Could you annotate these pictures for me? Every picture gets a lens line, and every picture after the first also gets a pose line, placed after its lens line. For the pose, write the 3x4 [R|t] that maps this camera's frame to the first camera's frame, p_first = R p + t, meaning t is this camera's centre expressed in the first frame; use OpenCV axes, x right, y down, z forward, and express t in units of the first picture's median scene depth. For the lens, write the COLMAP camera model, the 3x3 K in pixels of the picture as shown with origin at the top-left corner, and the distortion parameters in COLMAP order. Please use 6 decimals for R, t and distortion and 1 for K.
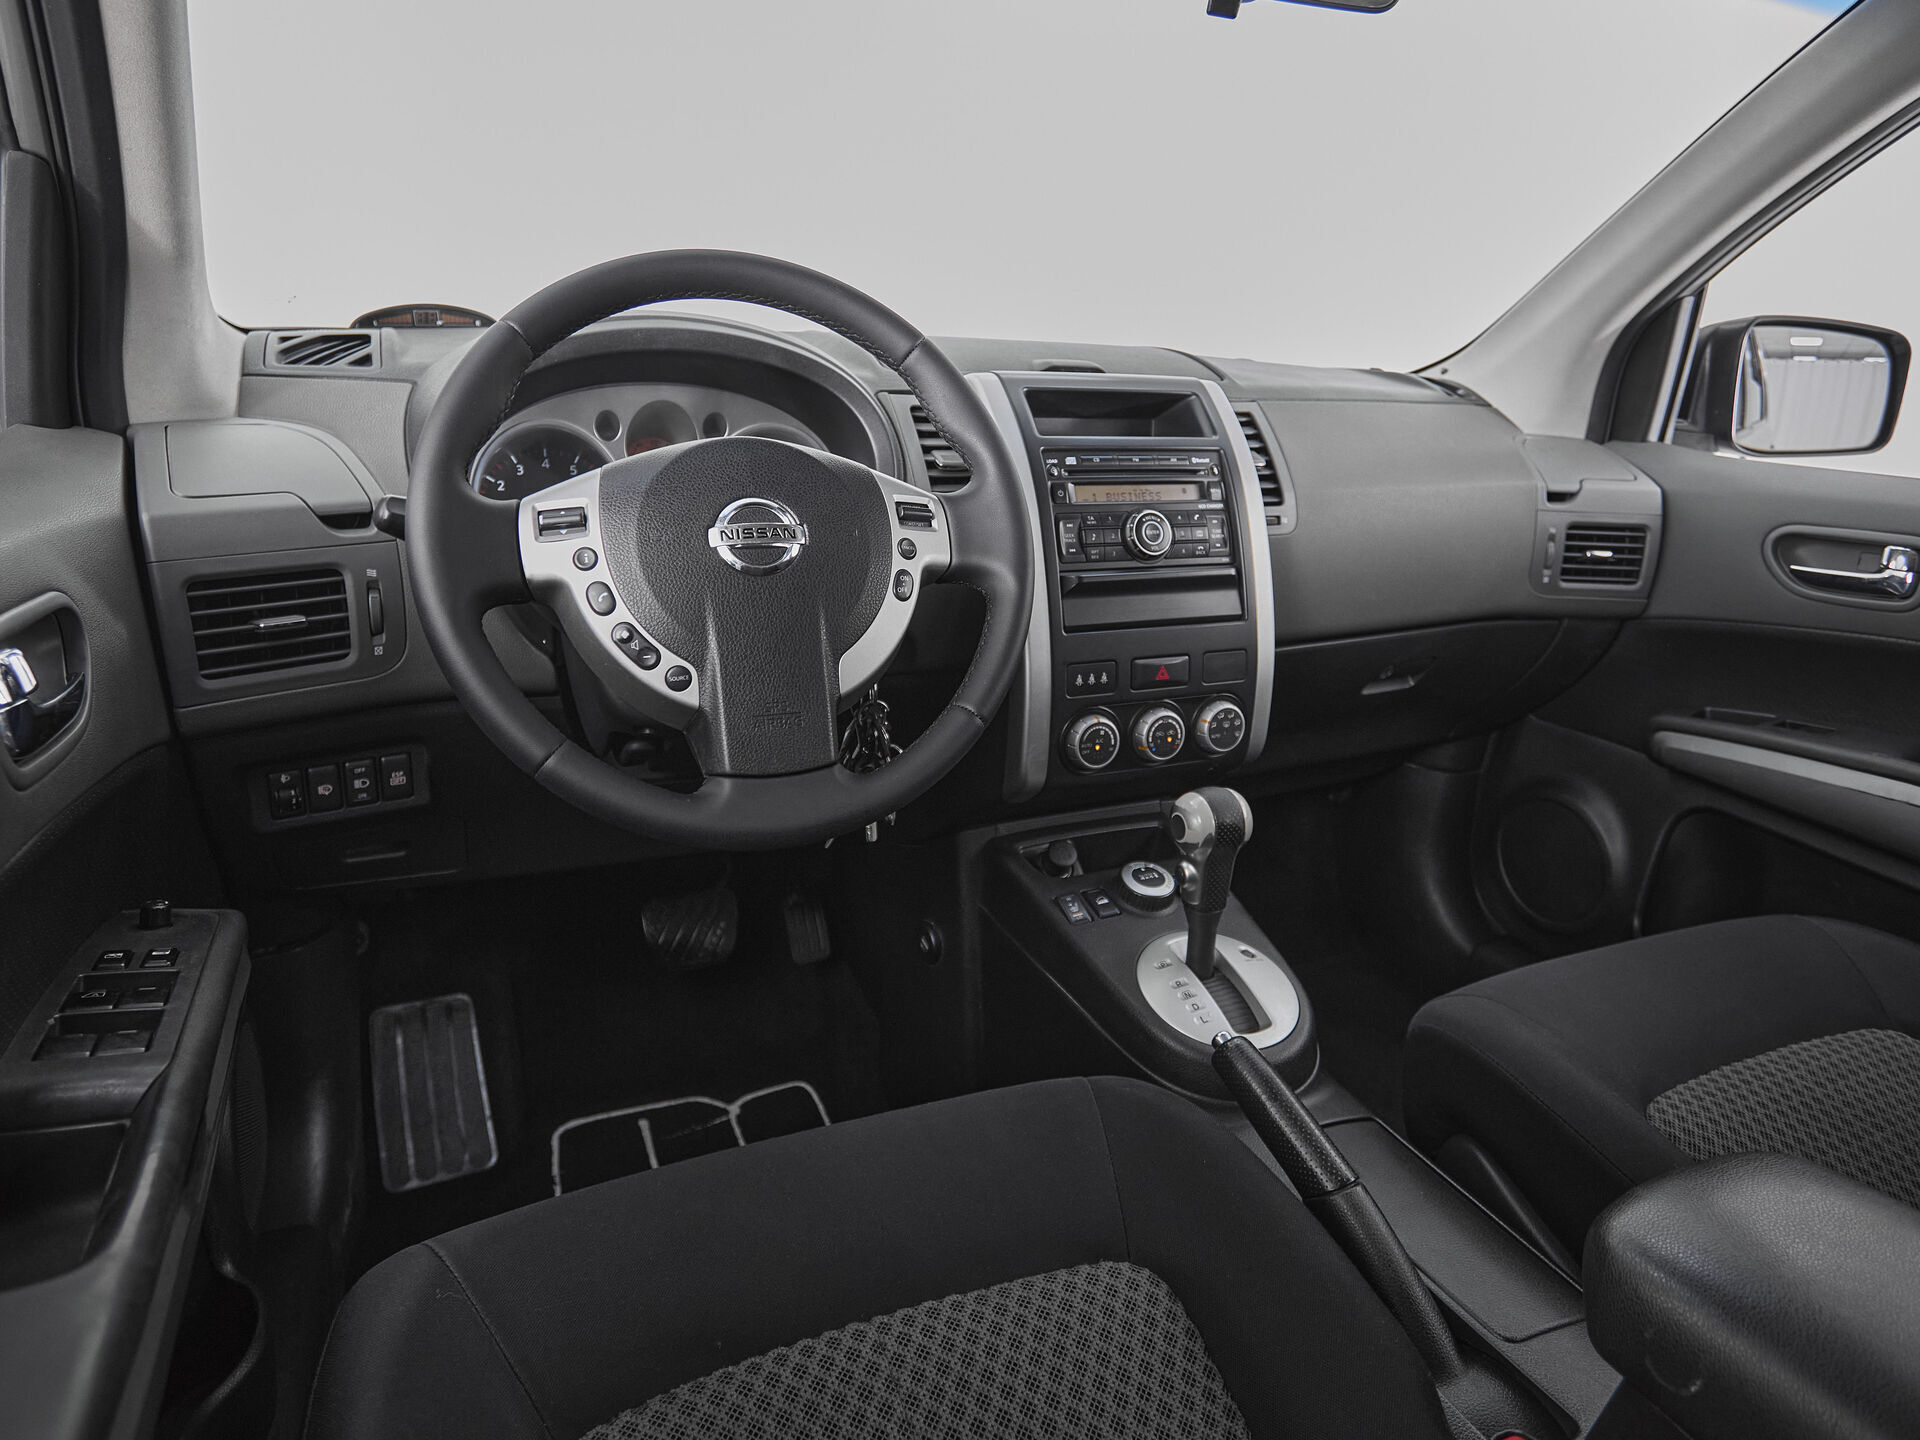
lens RADIAL K [[1196.9, 0, 985.4], [0, 1196.9, 694.7], [0, 0, 1]] dist [0.004441, -0.002959]
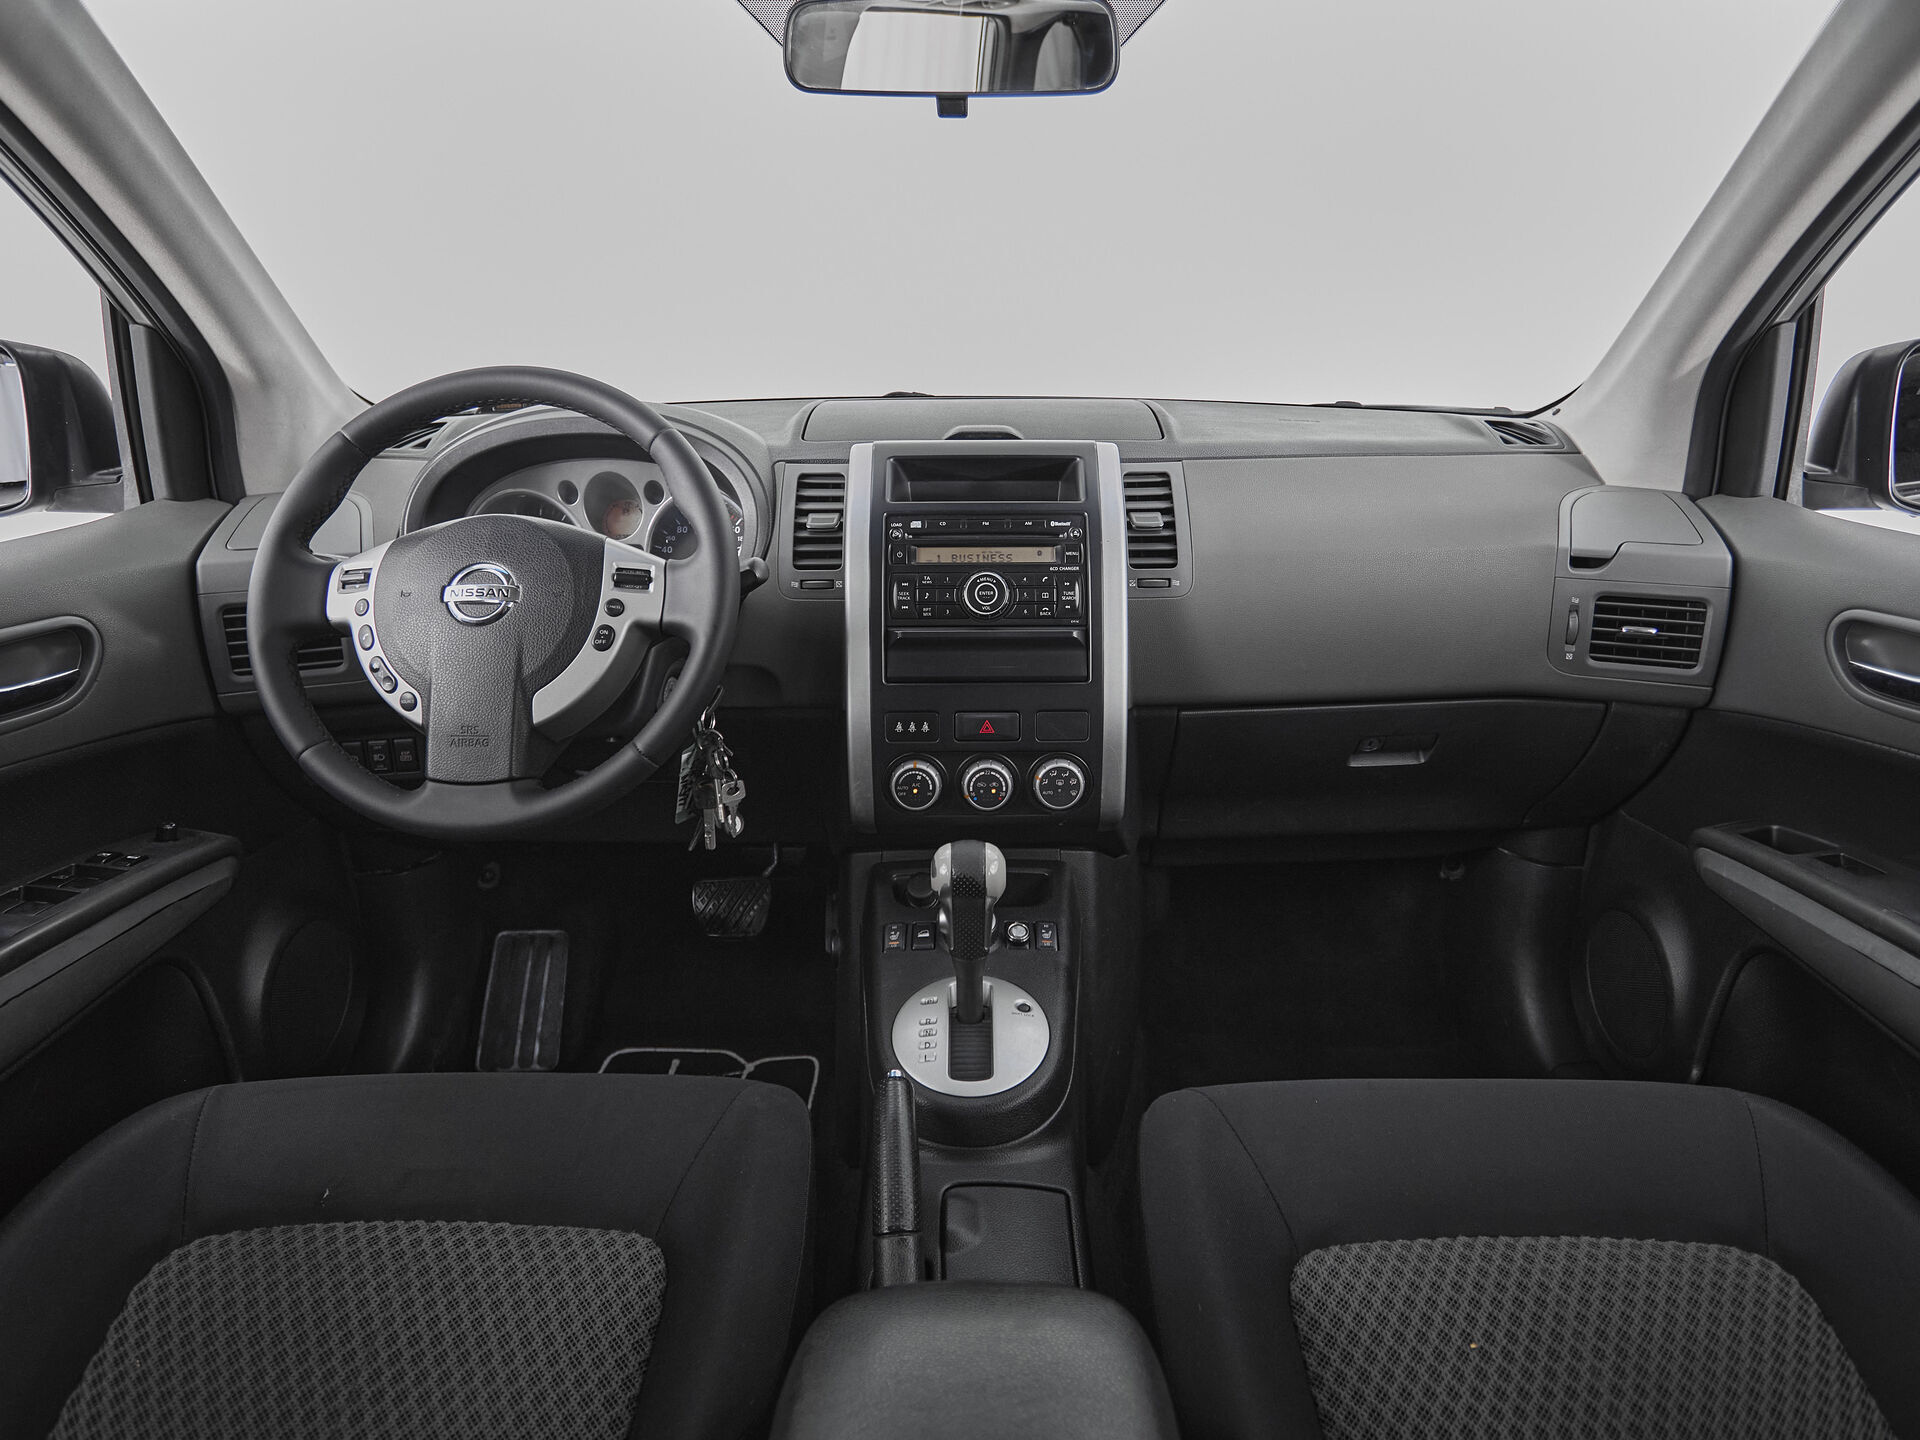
lens RADIAL K [[1196.9, 0, 1003.0], [0, 1196.9, 675.2], [0, 0, 1]] dist [0.004441, -0.002959]
pose [[0.909240, 0.069537, -0.410424, 0.625200], [-0.079131, 0.996844, -0.006412, -0.061301], [0.408682, 0.038308, 0.911872, 0.051241]]
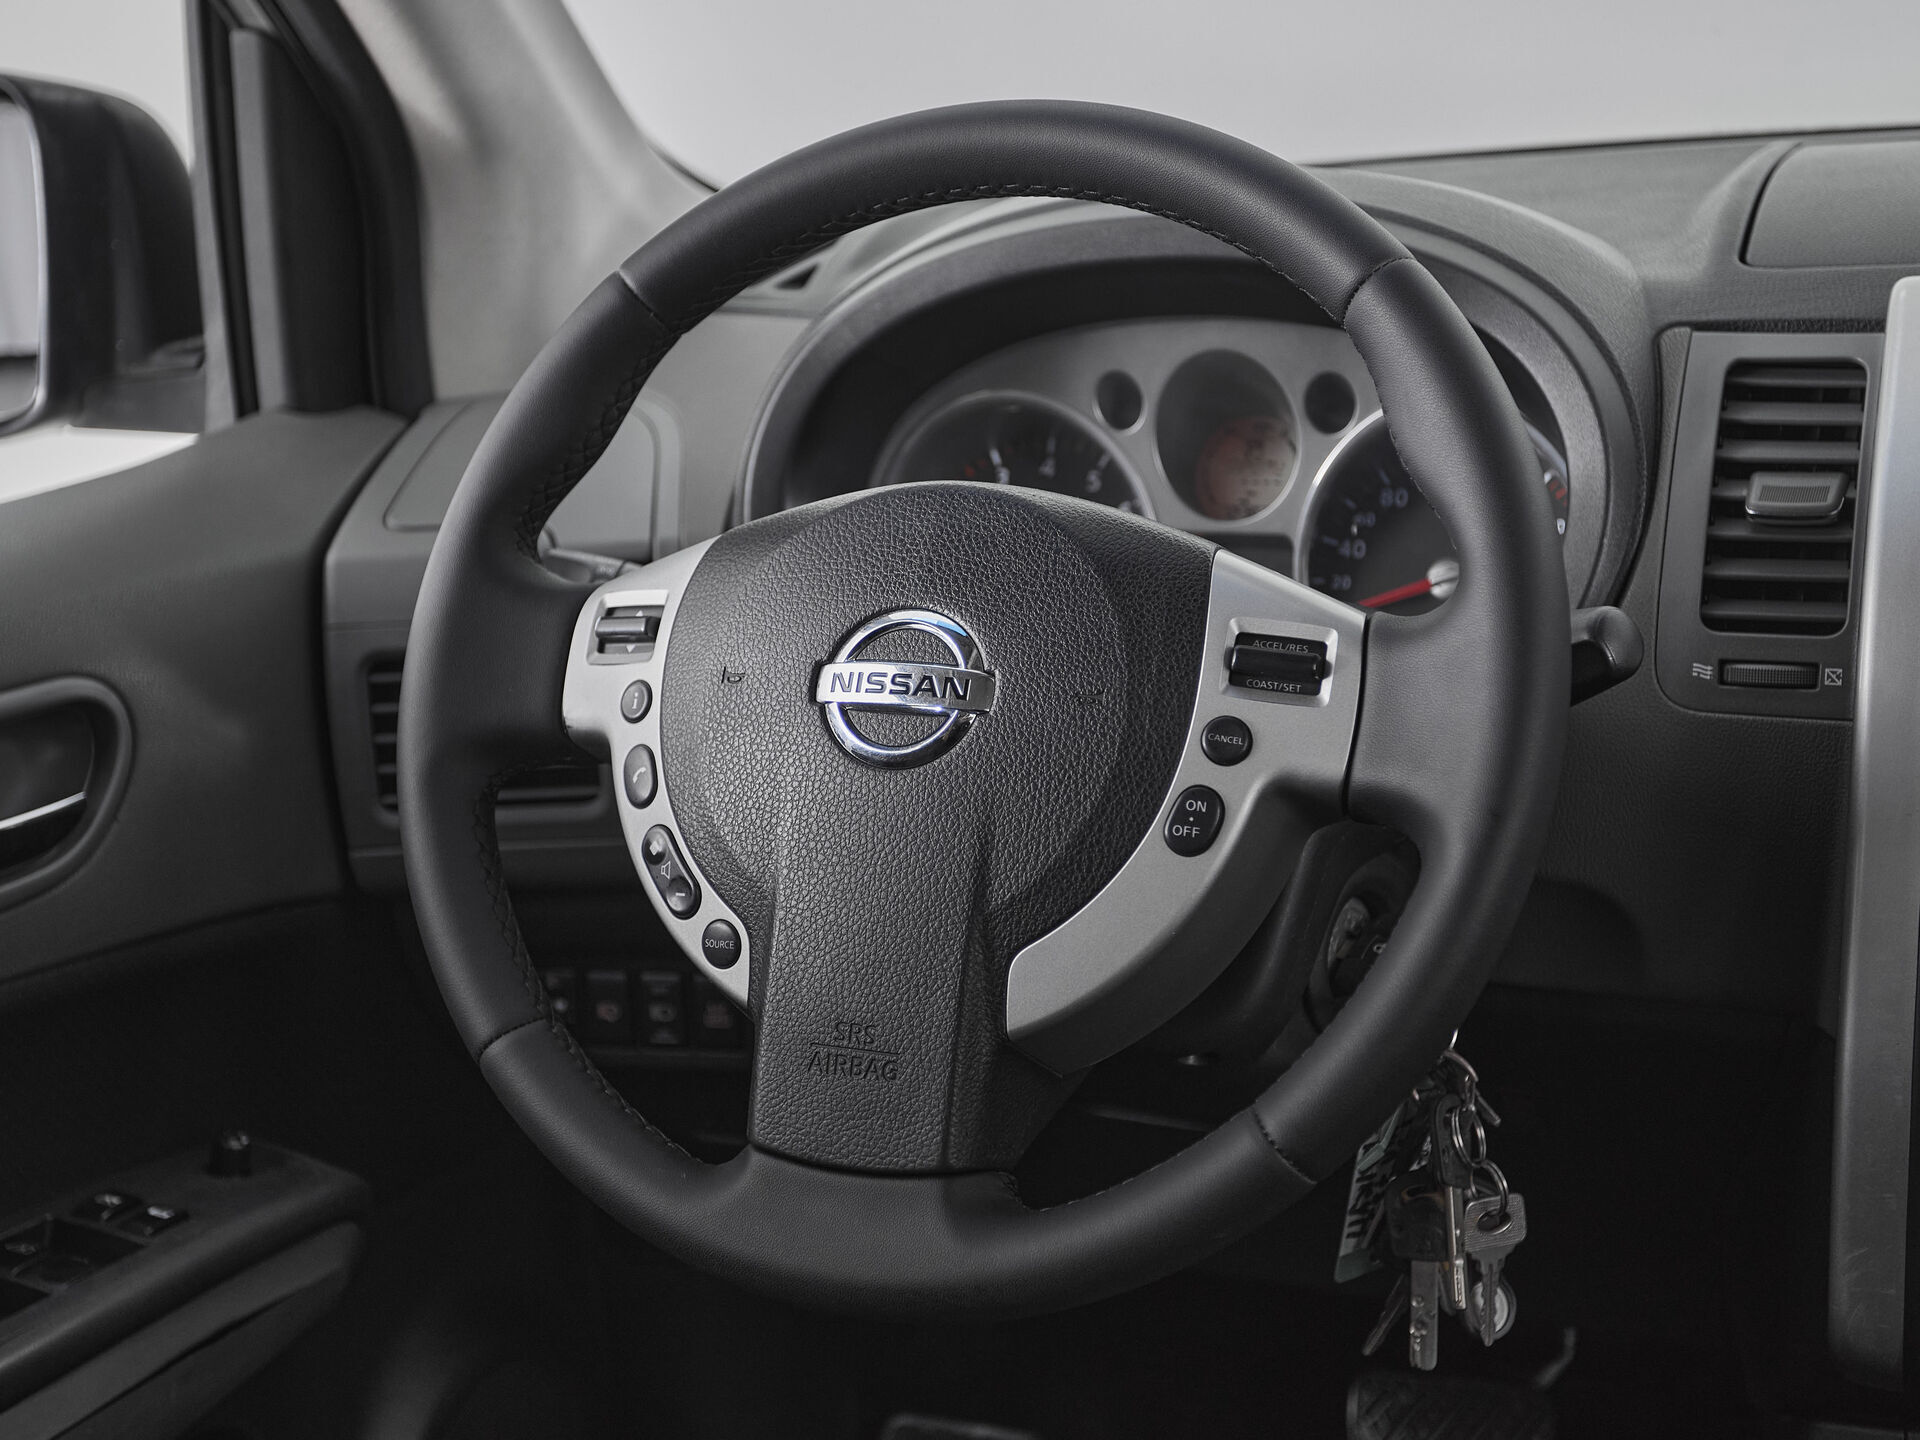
lens RADIAL K [[2770.3, 0, 872.5], [0, 2770.3, 713.1], [0, 0, 1]] dist [0.044250, 0.000000]
pose [[0.657833, 0.112904, -0.744653, 0.493605], [-0.137382, 0.990101, 0.028754, -0.114069], [0.740528, 0.083386, 0.666832, 0.162511]]
